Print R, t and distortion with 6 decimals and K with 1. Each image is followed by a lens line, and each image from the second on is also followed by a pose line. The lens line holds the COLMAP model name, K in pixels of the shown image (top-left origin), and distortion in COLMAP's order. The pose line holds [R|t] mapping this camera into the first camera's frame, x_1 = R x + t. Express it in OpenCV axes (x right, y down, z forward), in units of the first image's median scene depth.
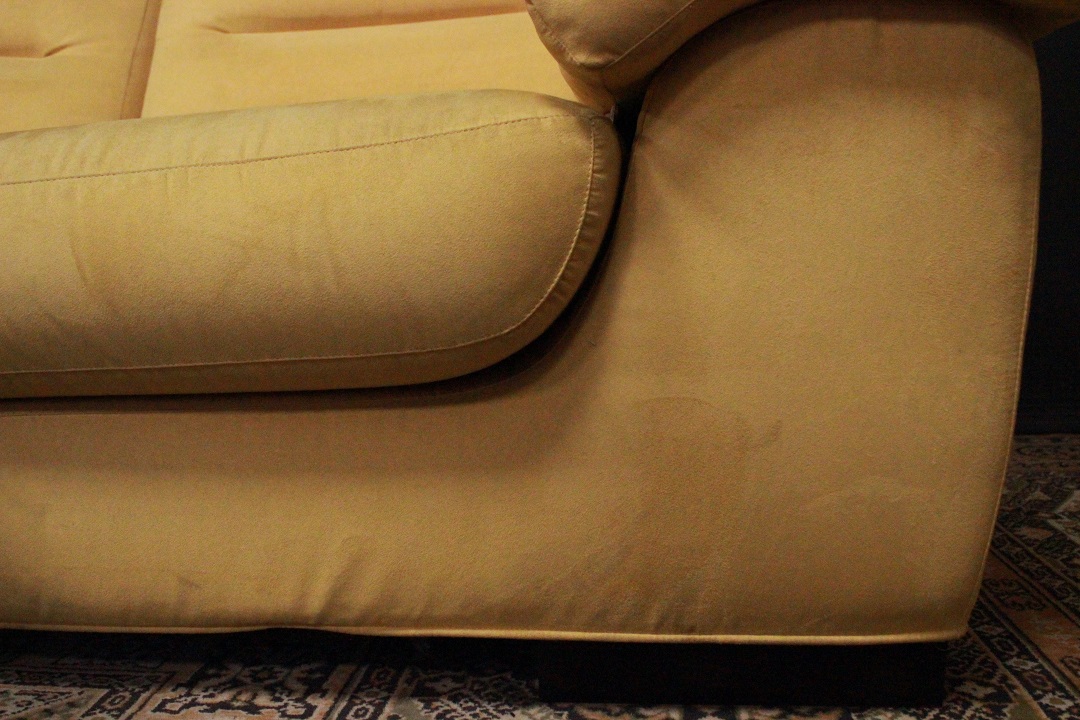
lens RADIAL K [[994.4, 0, 540.3], [0, 994.4, 360.1], [0, 0, 1]] dist [-0.098832, 0.000000]
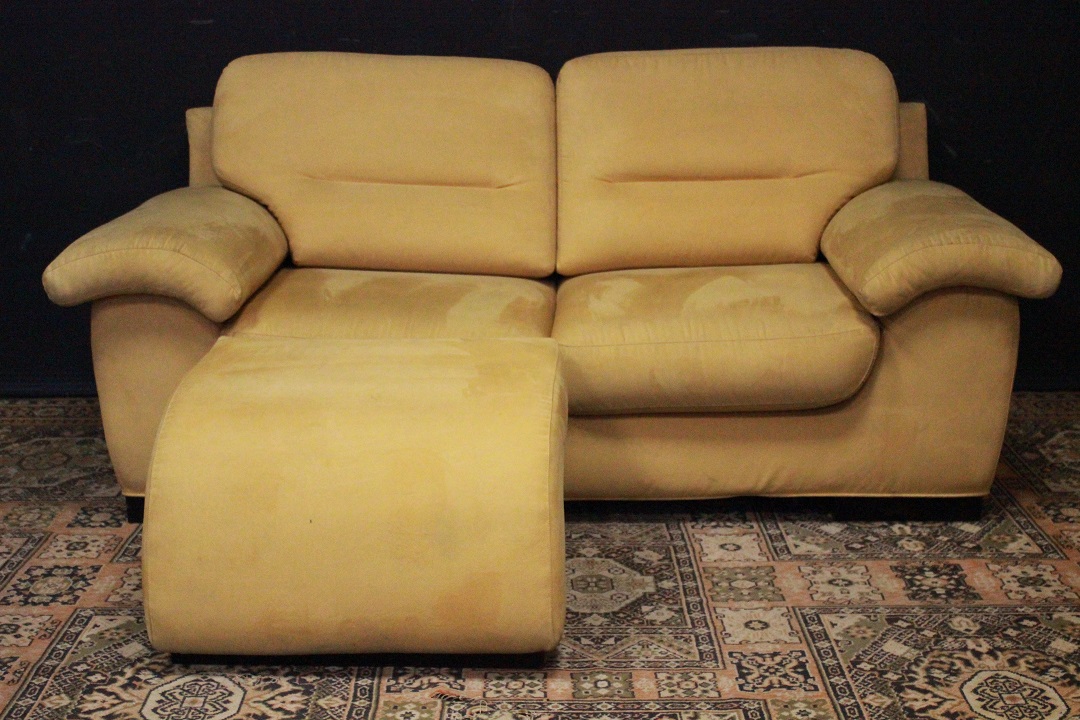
lens RADIAL K [[1529.5, 0, 567.7], [0, 1529.5, 363.8], [0, 0, 1]] dist [-0.033083, 0.000000]
pose [[0.994694, -0.004980, 0.102755, -1.248902], [-0.008032, 0.992019, 0.125835, -0.650585], [-0.102561, -0.125993, 0.986715, -3.247715]]
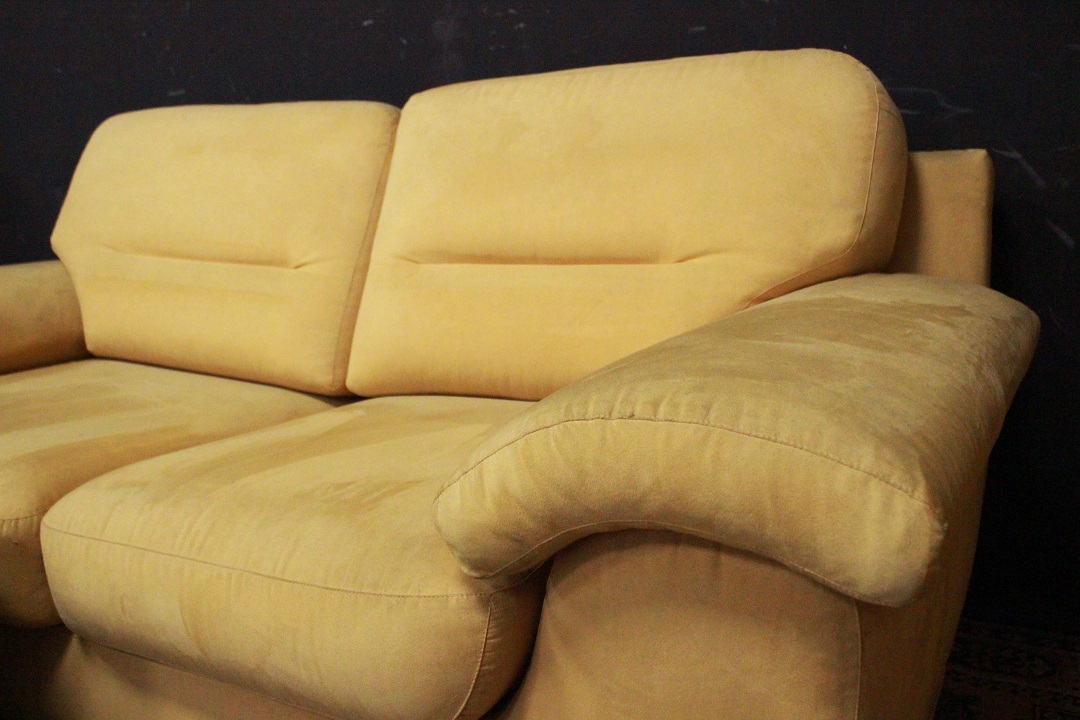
lens RADIAL K [[994.4, 0, 536.5], [0, 994.4, 363.3], [0, 0, 1]] dist [-0.098832, 0.000000]
pose [[0.920532, 0.072982, -0.383789, 0.521183], [-0.042002, 0.995190, 0.088504, -0.596144], [0.388402, -0.065351, 0.919170, -0.127866]]
